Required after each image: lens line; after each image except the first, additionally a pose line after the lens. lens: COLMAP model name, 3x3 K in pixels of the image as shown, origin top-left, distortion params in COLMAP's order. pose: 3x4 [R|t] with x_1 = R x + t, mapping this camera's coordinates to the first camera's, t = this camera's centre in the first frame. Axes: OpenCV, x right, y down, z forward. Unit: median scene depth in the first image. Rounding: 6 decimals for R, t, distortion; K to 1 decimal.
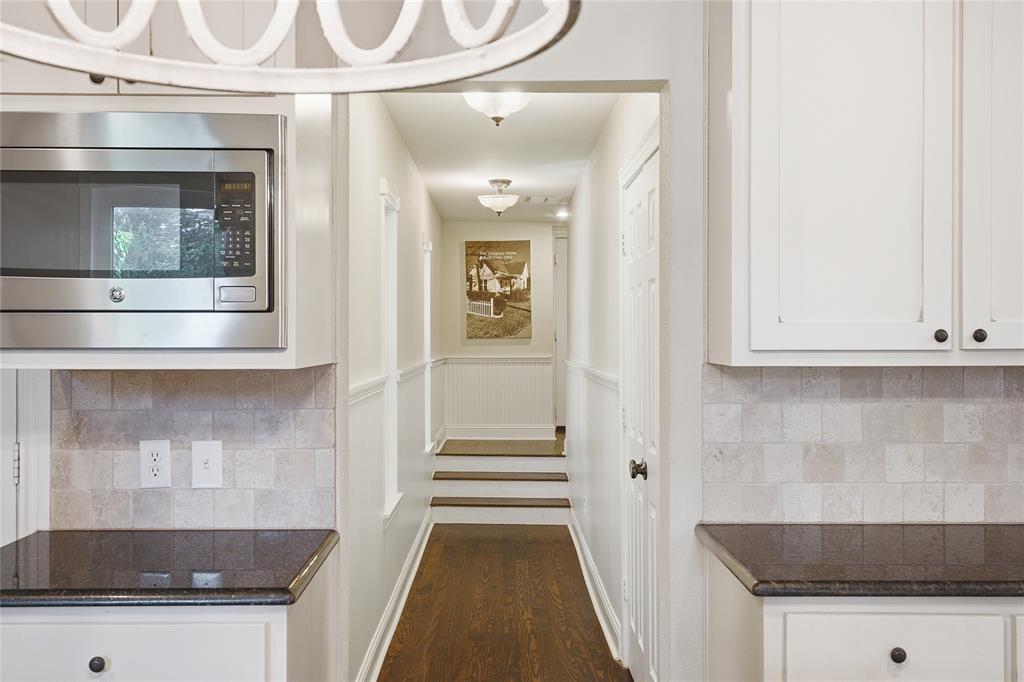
lens RADIAL K [[1016.9, 0, 513.6], [0, 1016.9, 339.7], [0, 0, 1]] dist [0.014269, 0.000000]
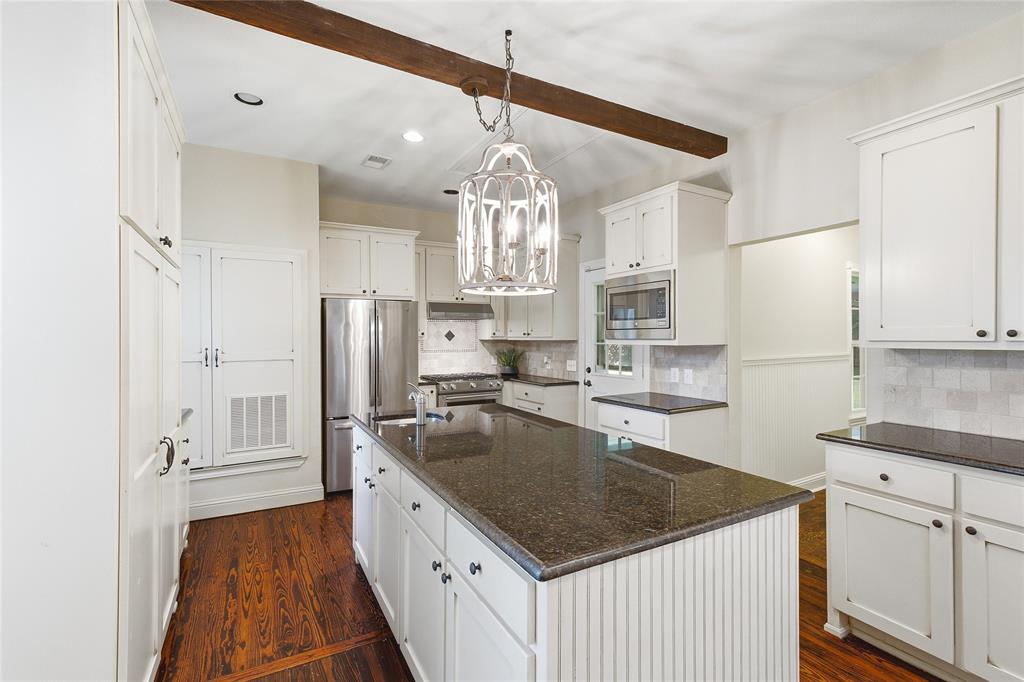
lens RADIAL K [[456.5, 0, 506.7], [0, 456.5, 336.4], [0, 0, 1]] dist [0.008514, 0.000501]
pose [[0.477575, -0.002686, -0.878587, 0.661033], [0.004661, 0.999989, -0.000524, -0.002000], [0.878578, -0.003845, 0.477583, -0.153201]]
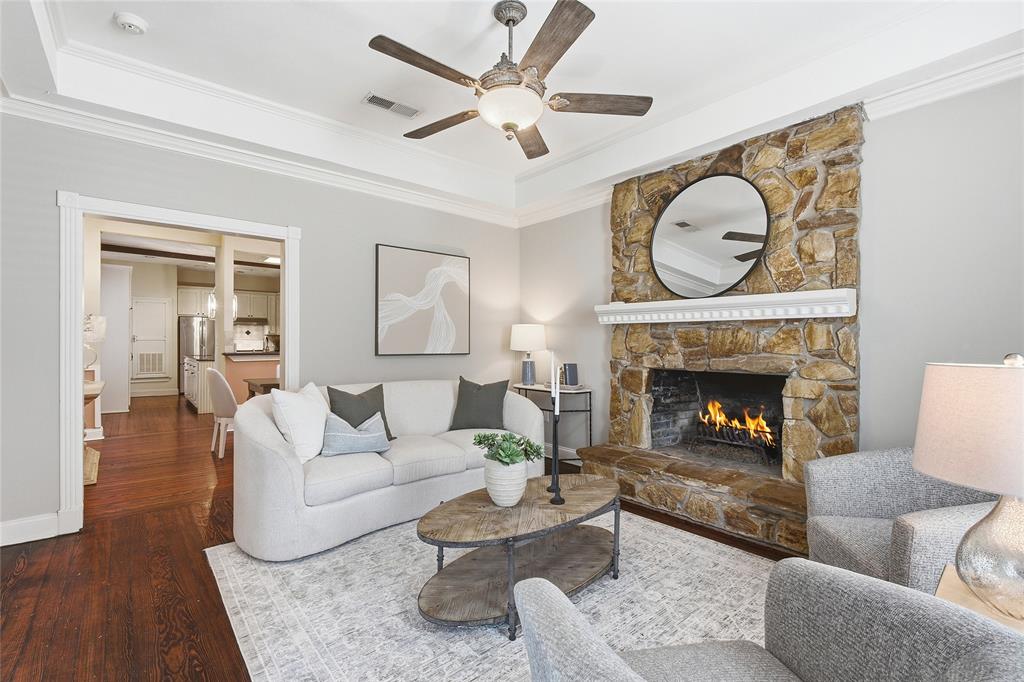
lens RADIAL K [[456.5, 0, 509.4], [0, 456.5, 339.4], [0, 0, 1]] dist [0.008514, 0.000501]
pose [[0.636534, 0.002232, -0.771246, 3.921713], [0.001140, 0.999992, 0.003836, 0.045603], [0.771248, -0.003321, 0.636526, -0.280628]]
